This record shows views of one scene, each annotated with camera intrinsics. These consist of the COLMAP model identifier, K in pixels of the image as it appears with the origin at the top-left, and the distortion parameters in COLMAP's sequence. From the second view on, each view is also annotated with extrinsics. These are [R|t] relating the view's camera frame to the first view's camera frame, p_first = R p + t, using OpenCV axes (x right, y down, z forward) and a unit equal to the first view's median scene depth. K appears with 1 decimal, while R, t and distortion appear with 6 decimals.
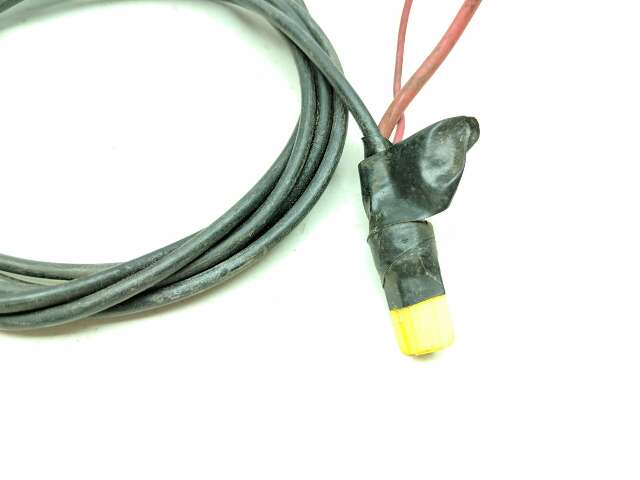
lens RADIAL K [[463.2, 0, 320.0], [0, 463.2, 240.0], [0, 0, 1]] dist [-0.117897, -0.002166]
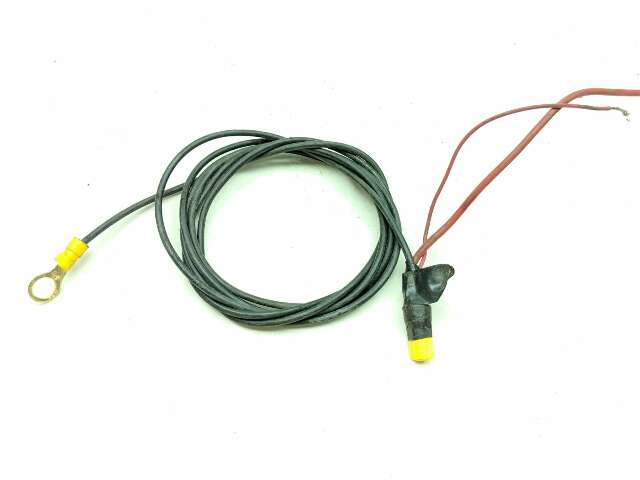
lens RADIAL K [[425.4, 0, 320.0], [0, 425.4, 240.0], [0, 0, 1]] dist [0.054309, -0.000575]
pose [[0.986400, 0.126002, -0.105541, -0.128647], [-0.133649, 0.988638, -0.068796, -0.144920], [0.095673, 0.081966, 0.992032, -1.257202]]
